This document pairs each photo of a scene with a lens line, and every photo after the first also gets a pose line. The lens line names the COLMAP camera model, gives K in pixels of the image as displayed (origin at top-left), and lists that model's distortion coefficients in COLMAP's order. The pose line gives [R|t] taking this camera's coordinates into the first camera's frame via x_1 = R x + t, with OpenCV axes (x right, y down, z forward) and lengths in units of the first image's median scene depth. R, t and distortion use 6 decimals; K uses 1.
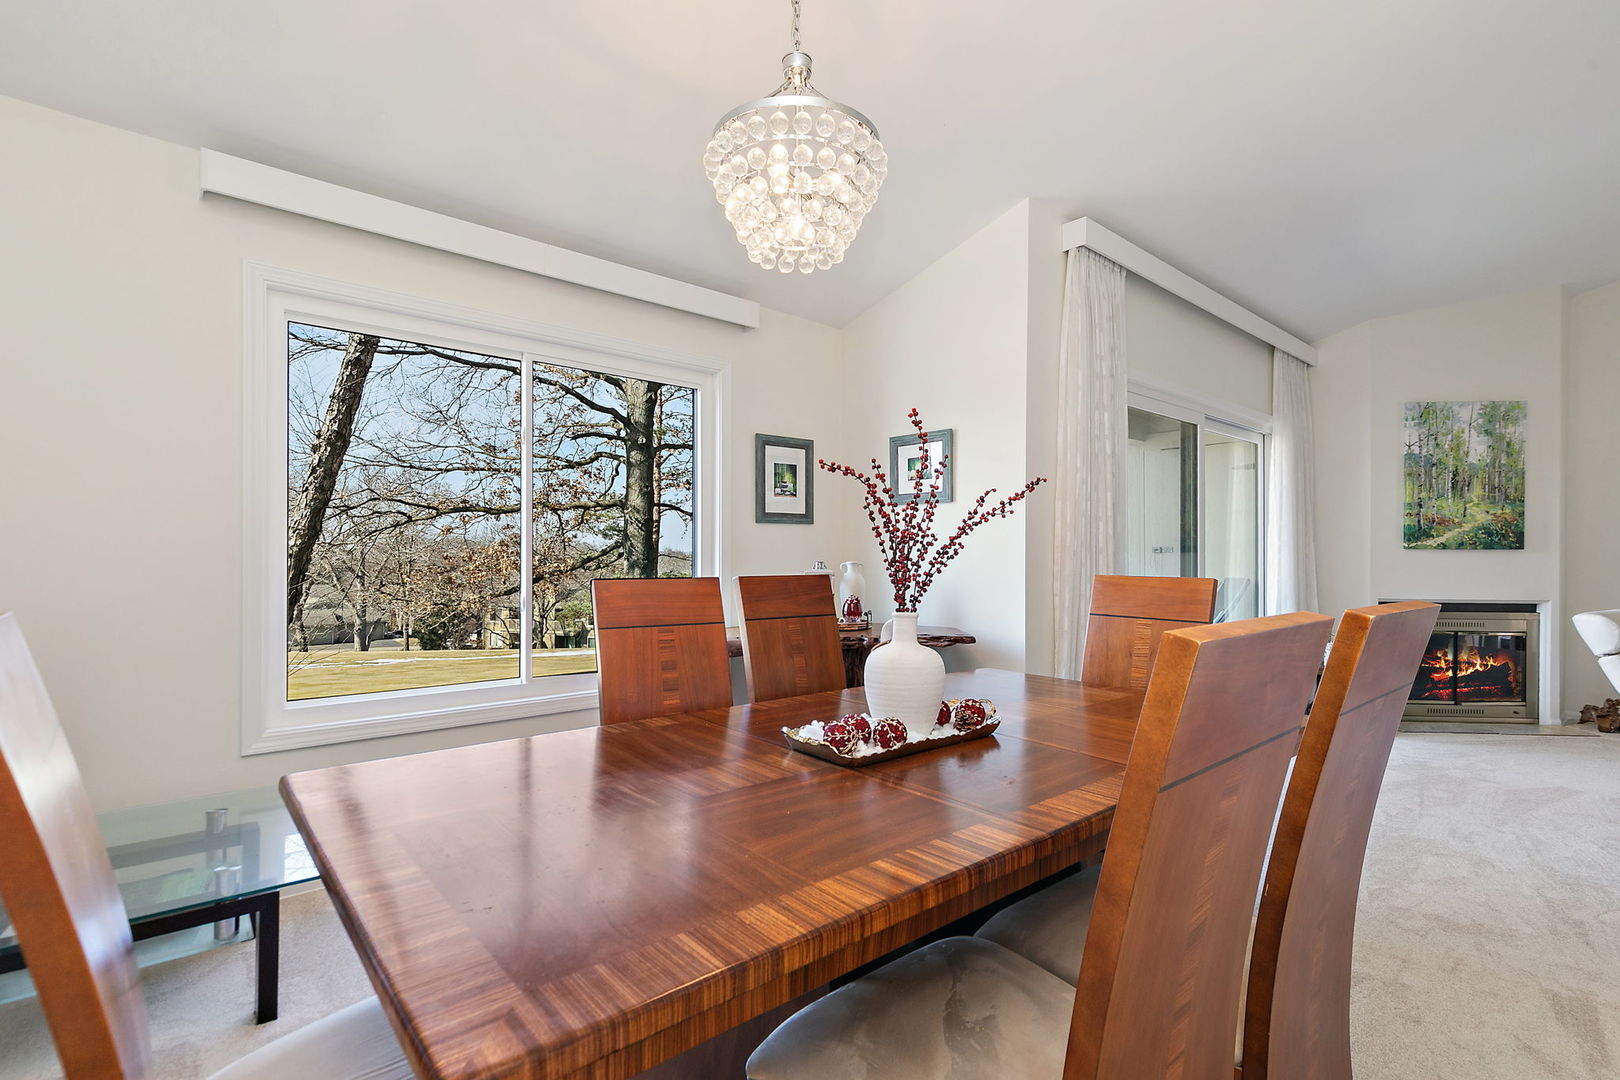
lens RADIAL K [[740.9, 0, 810.2], [0, 740.9, 550.5], [0, 0, 1]] dist [0.002745, 0.001008]
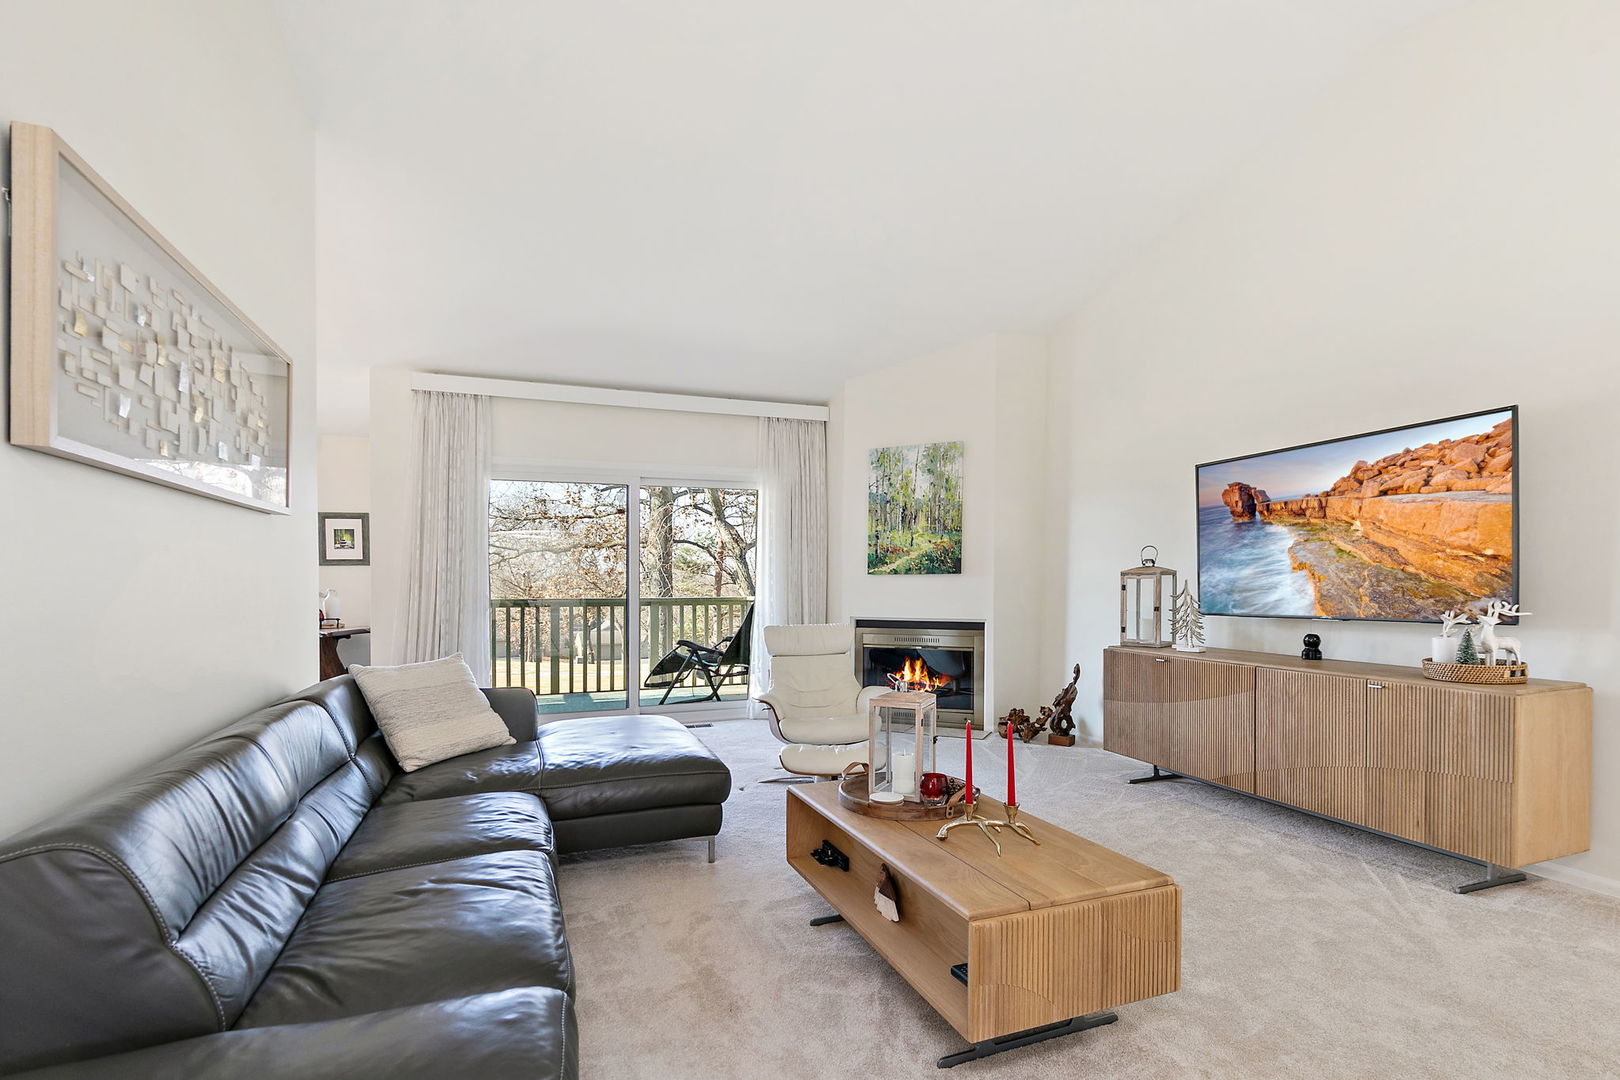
lens RADIAL K [[740.9, 0, 793.5], [0, 740.9, 581.1], [0, 0, 1]] dist [0.002745, 0.001008]
pose [[0.935751, -0.009587, -0.352532, 1.114135], [0.011845, 0.999921, 0.004248, 0.001884], [0.352463, -0.008150, 0.935790, -0.136650]]
